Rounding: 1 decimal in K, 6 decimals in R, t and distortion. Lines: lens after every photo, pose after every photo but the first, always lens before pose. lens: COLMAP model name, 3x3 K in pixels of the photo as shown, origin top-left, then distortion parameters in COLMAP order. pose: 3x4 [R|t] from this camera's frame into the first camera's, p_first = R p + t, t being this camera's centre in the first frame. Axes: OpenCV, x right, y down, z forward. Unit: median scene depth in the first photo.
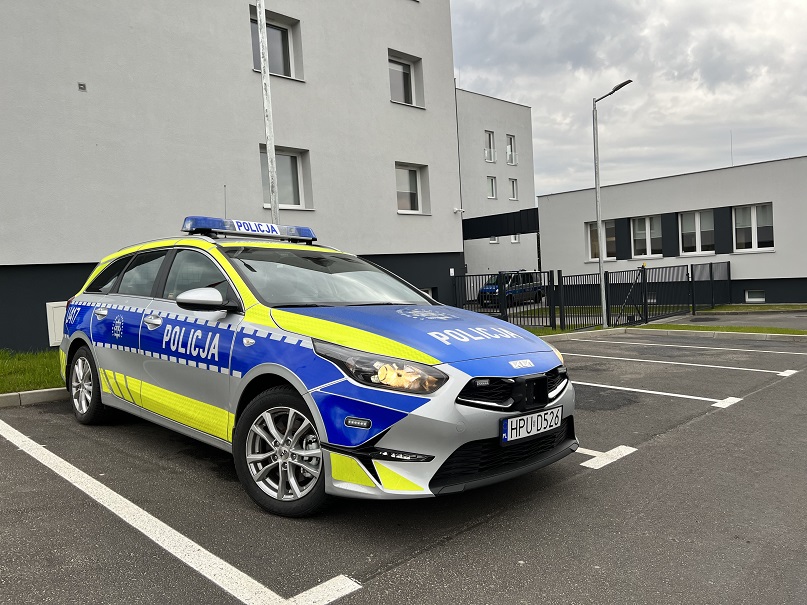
lens RADIAL K [[598.1, 0, 403.5], [0, 598.1, 302.5], [0, 0, 1]] dist [0.040563, -0.039063]
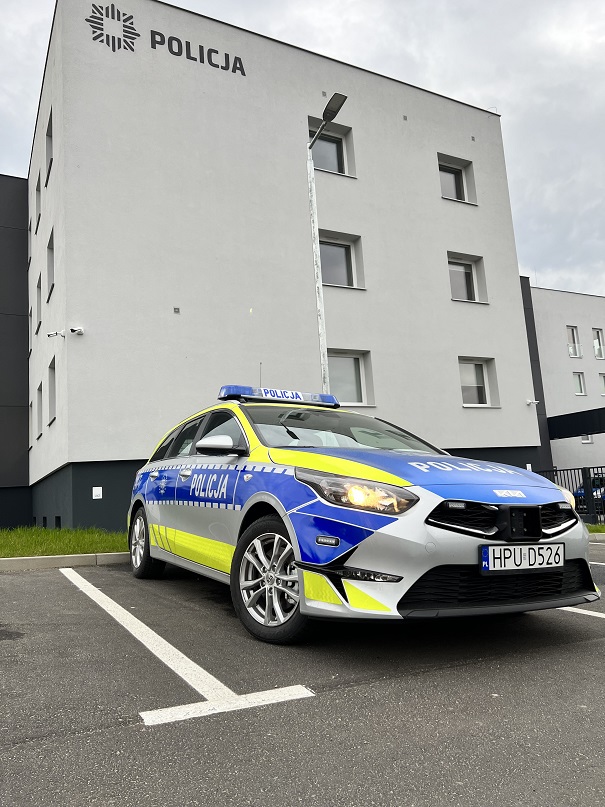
lens RADIAL K [[596.2, 0, 302.5], [0, 596.2, 403.5], [0, 0, 1]] dist [0.102625, -0.273824]
pose [[0.954152, -0.049054, -0.295276, 0.143448], [-0.004975, 0.983745, -0.179505, 0.111737], [0.299281, 0.172744, 0.938398, -0.012754]]
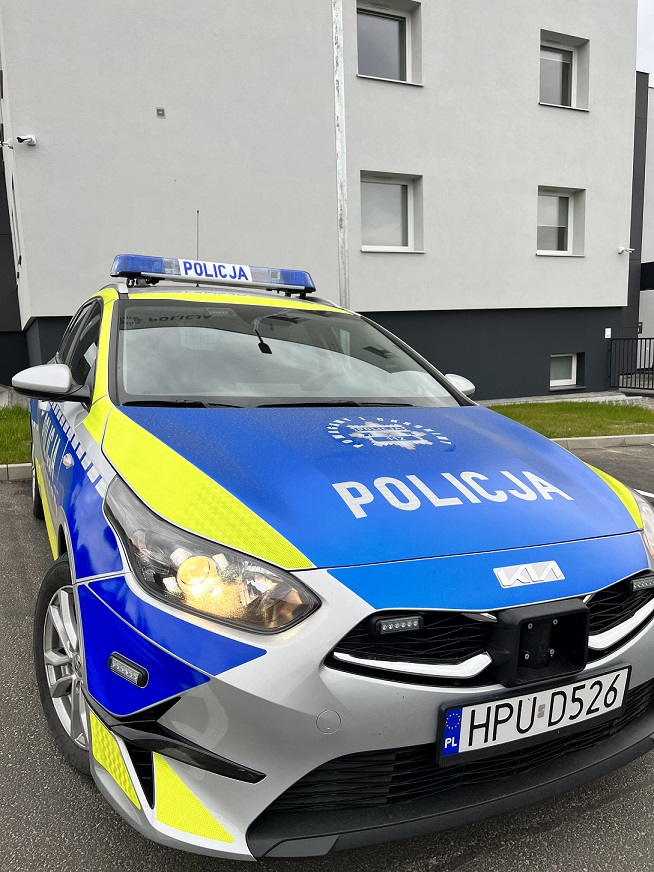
lens RADIAL K [[658.9, 0, 327.0], [0, 658.9, 436.0], [0, 0, 1]] dist [0.010757, -0.000829]
pose [[0.940594, 0.077830, -0.330493, 0.174252], [-0.039583, 0.991872, 0.120926, -0.043860], [0.337218, -0.100660, 0.936030, 0.412756]]
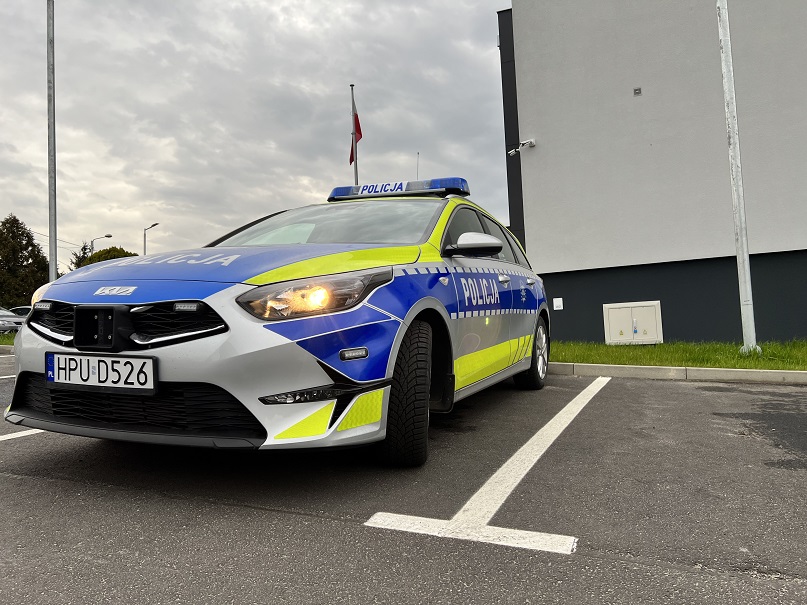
lens RADIAL K [[598.1, 0, 403.5], [0, 598.1, 302.5], [0, 0, 1]] dist [0.040563, -0.039063]
pose [[0.366052, -0.020448, -0.930370, 0.838924], [-0.017463, 0.999432, -0.028837, 0.109086], [0.930430, 0.026803, 0.365487, 0.877532]]
